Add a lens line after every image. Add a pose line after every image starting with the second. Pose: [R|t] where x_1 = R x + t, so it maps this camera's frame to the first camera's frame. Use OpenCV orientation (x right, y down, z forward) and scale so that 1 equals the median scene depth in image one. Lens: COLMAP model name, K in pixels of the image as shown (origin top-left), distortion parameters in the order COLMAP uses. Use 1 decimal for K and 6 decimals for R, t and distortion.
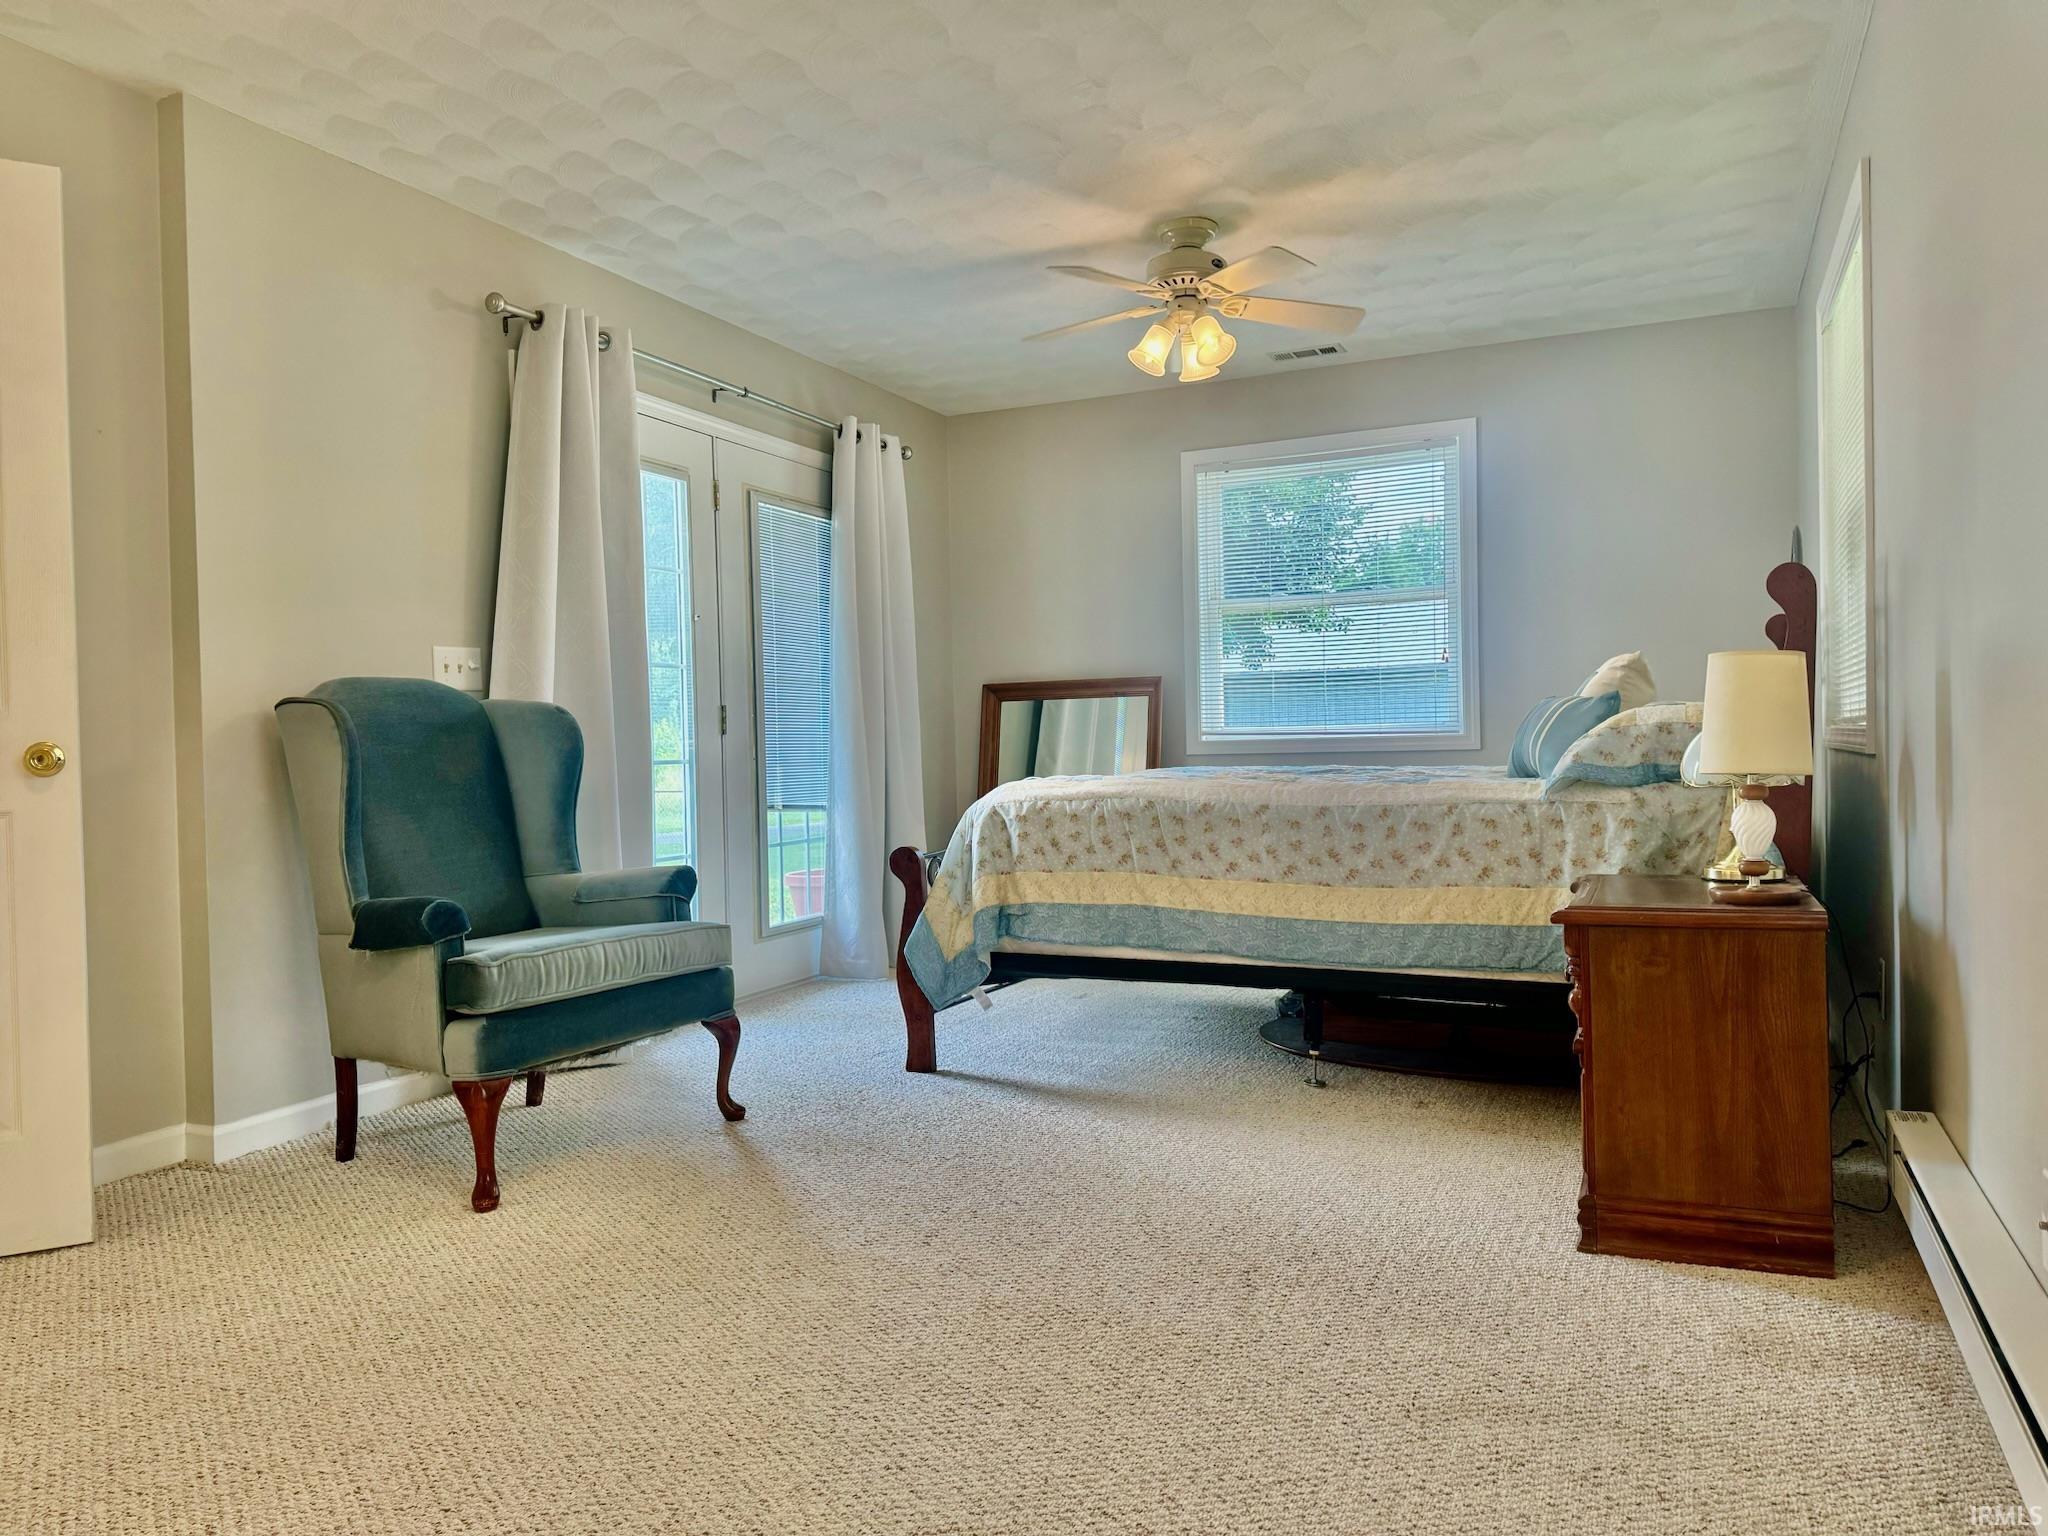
lens RADIAL K [[1426.5, 0, 1024.0], [0, 1426.5, 768.0], [0, 0, 1]] dist [0.168259, -0.325373]
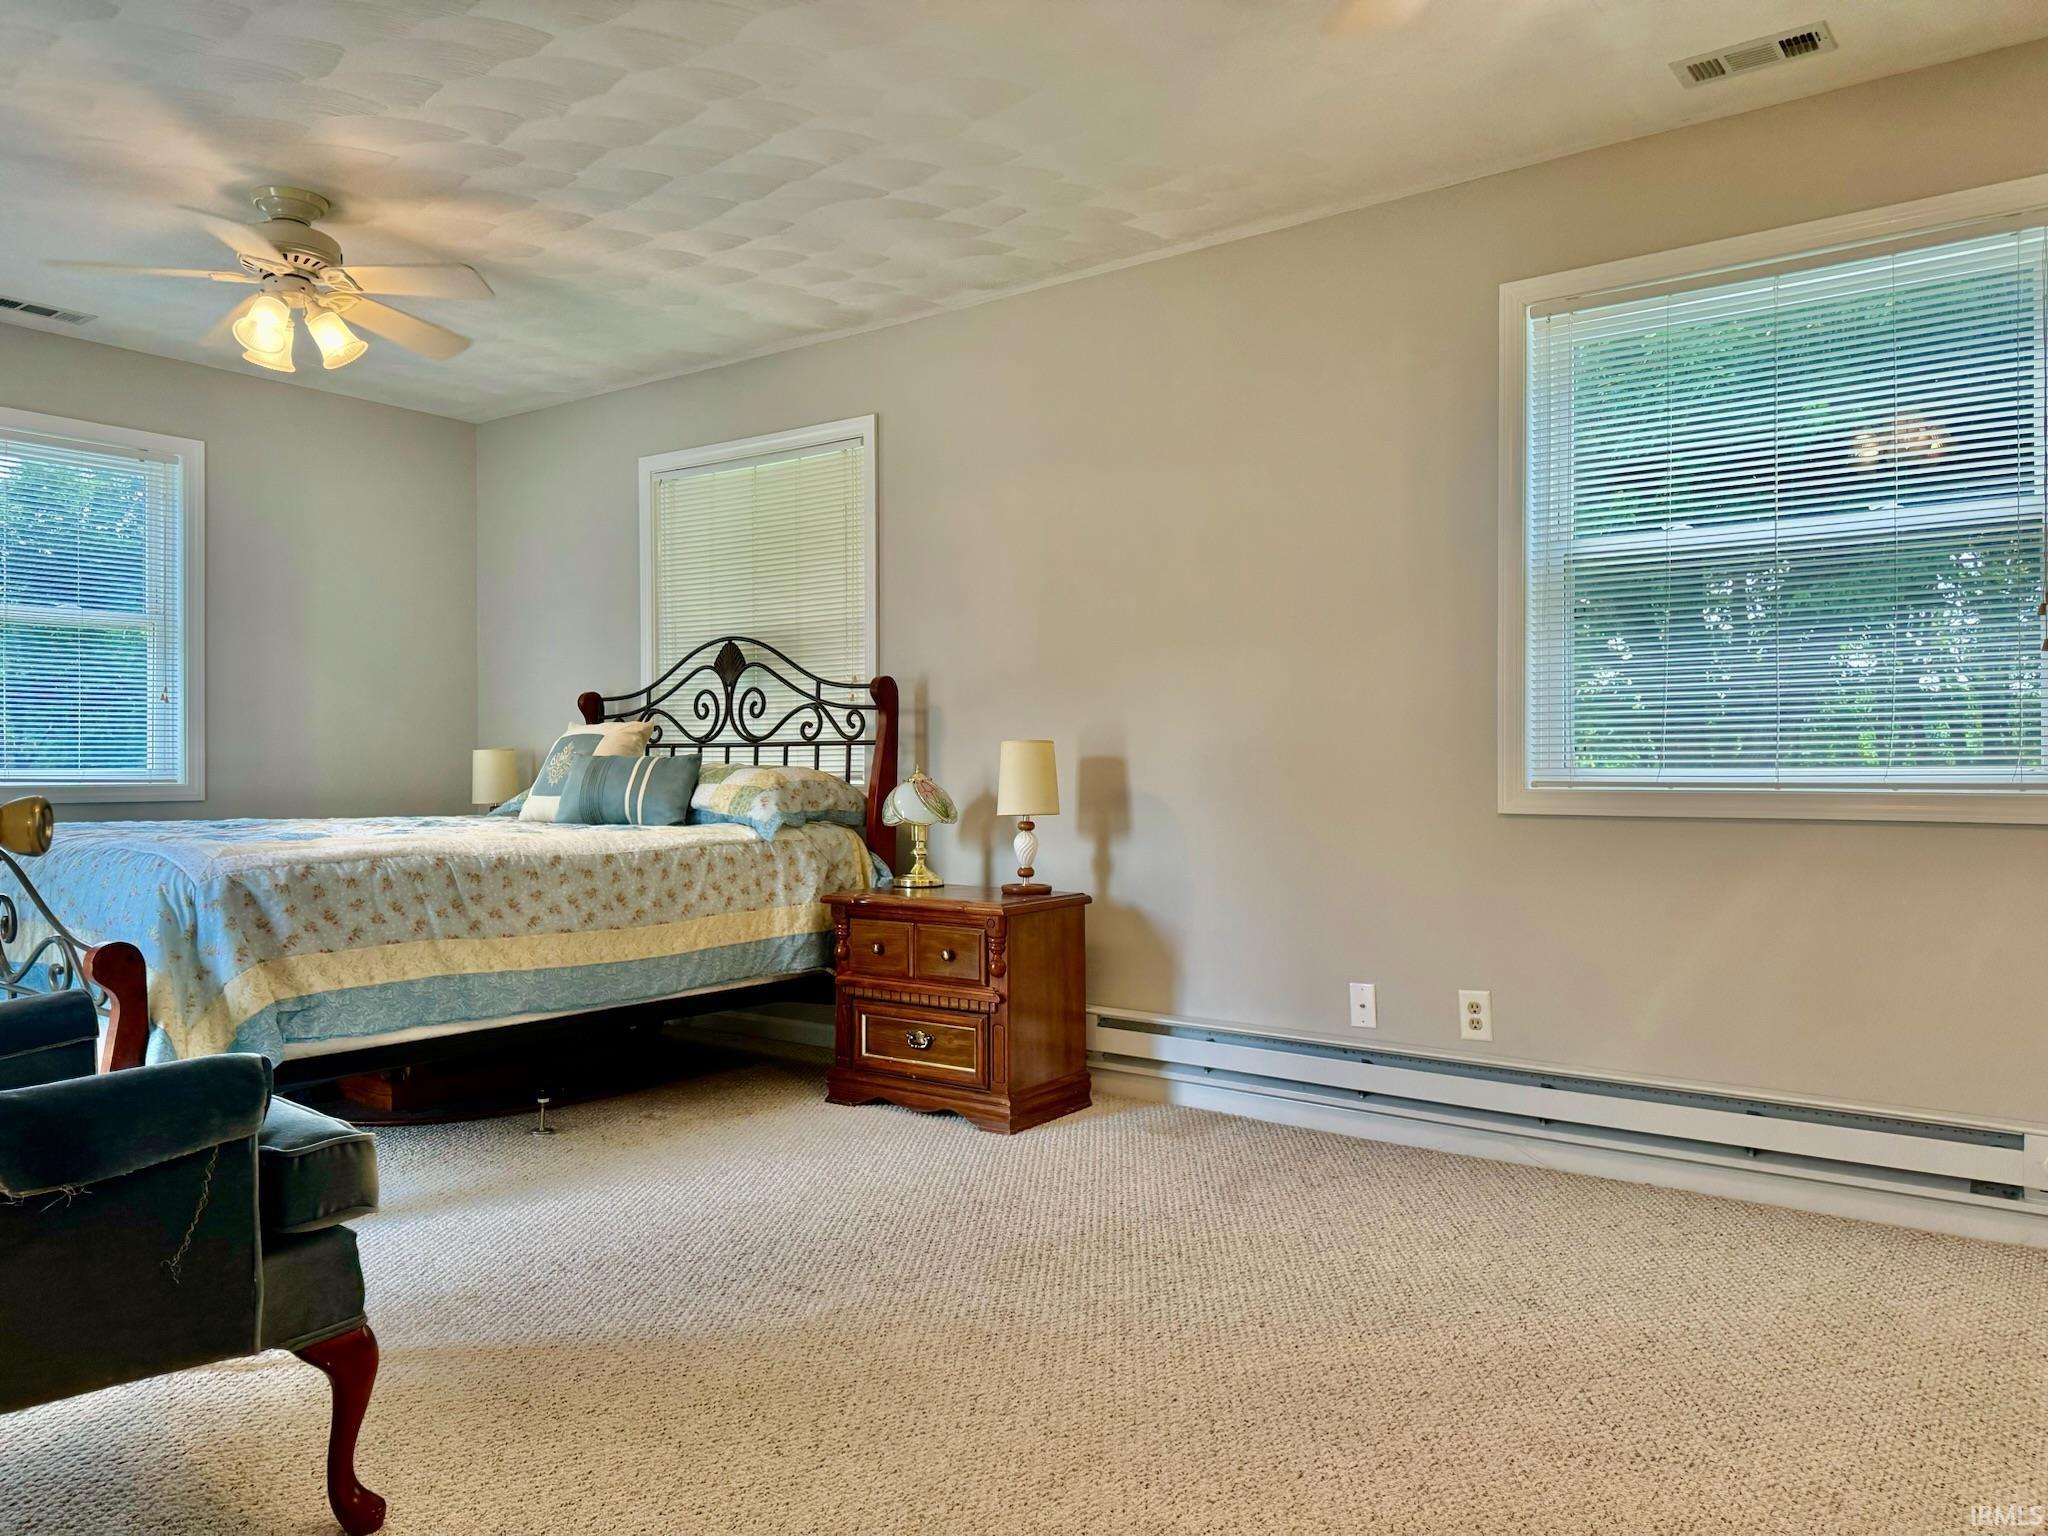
lens RADIAL K [[1426.5, 0, 1024.0], [0, 1426.5, 768.0], [0, 0, 1]] dist [0.168259, -0.325373]
pose [[0.204171, 0.021844, 0.978691, -0.763117], [0.012481, 0.999612, -0.024915, -0.006290], [-0.978856, 0.017301, 0.203819, 0.477895]]
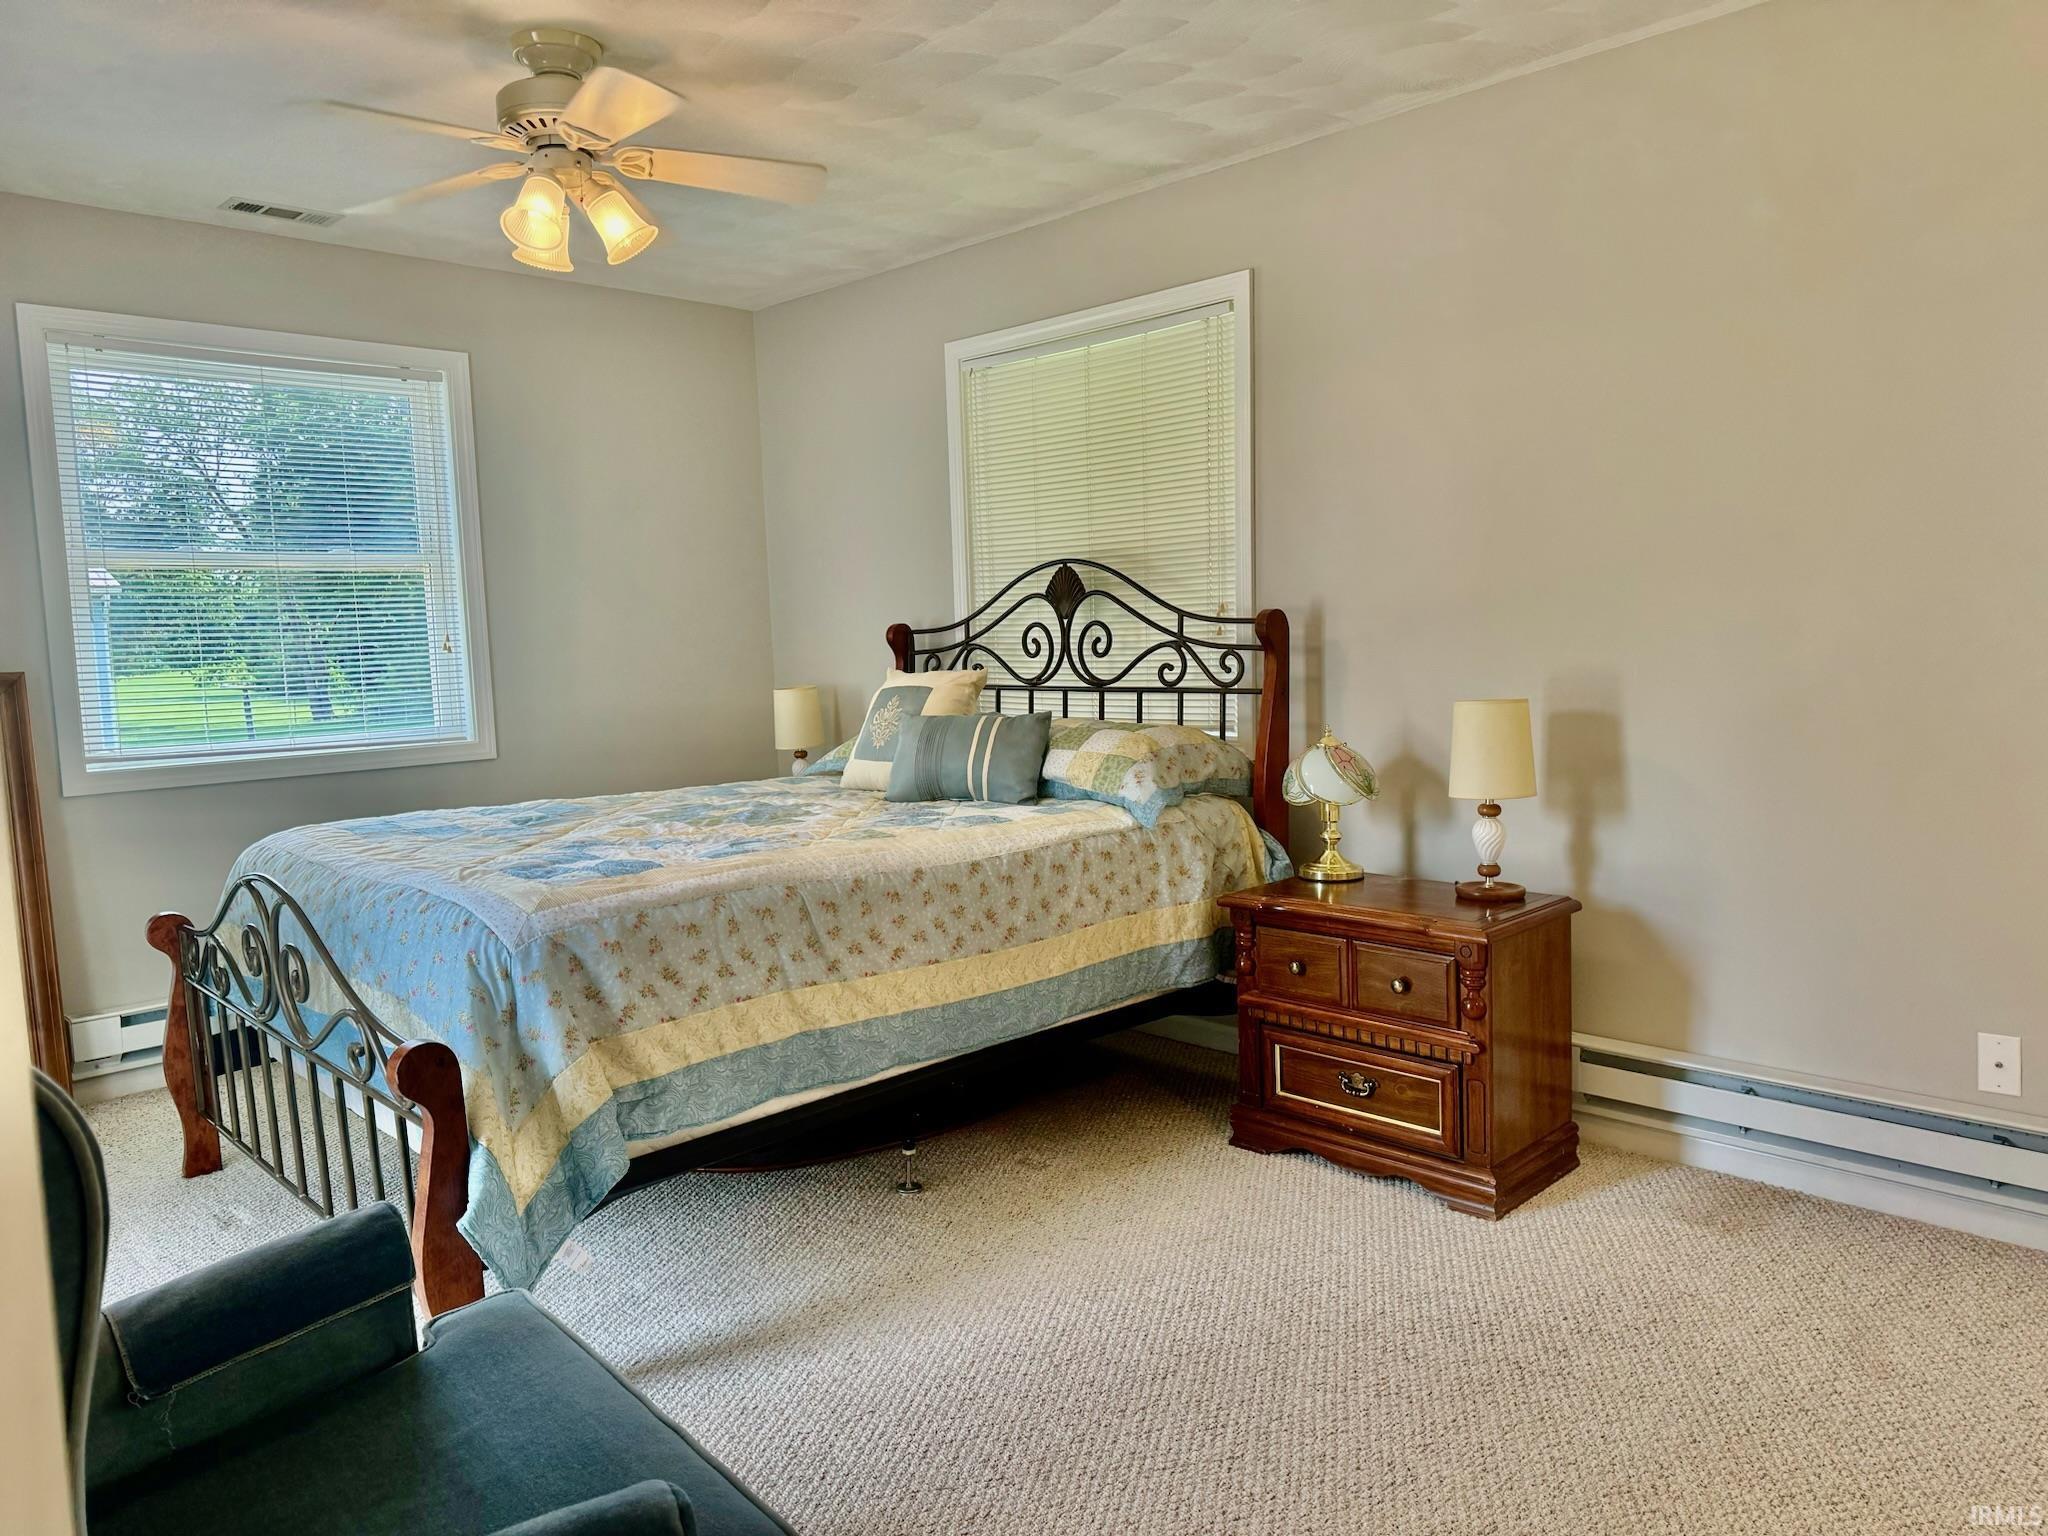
lens RADIAL K [[1426.5, 0, 1024.0], [0, 1426.5, 768.0], [0, 0, 1]] dist [0.168259, -0.325373]
pose [[0.351411, -0.080648, 0.932741, -0.567840], [0.038564, 0.996684, 0.071648, -0.088272], [-0.935427, 0.010792, 0.353356, 0.662852]]
